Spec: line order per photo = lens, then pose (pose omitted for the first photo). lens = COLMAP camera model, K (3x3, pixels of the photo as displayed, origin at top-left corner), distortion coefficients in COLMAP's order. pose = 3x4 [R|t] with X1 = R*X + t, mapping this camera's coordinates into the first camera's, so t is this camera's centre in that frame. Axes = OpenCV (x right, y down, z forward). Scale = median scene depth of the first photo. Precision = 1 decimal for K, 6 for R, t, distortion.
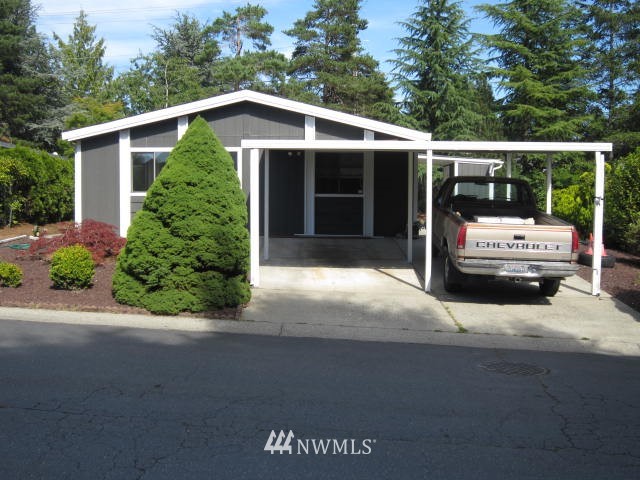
lens RADIAL K [[800.2, 0, 318.9], [0, 800.2, 239.1], [0, 0, 1]] dist [0.036415, 0.000000]
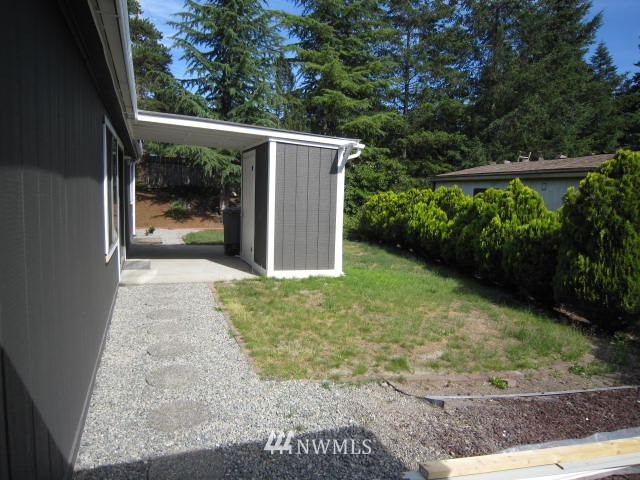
lens RADIAL K [[452.6, 0, 318.4], [0, 452.6, 240.7], [0, 0, 1]] dist [-0.060645, 0.017267]
pose [[0.940890, -0.015896, 0.338338, 0.072852], [-0.009403, 0.997287, 0.073005, -0.039640], [-0.338581, -0.071871, 0.938188, 0.521792]]
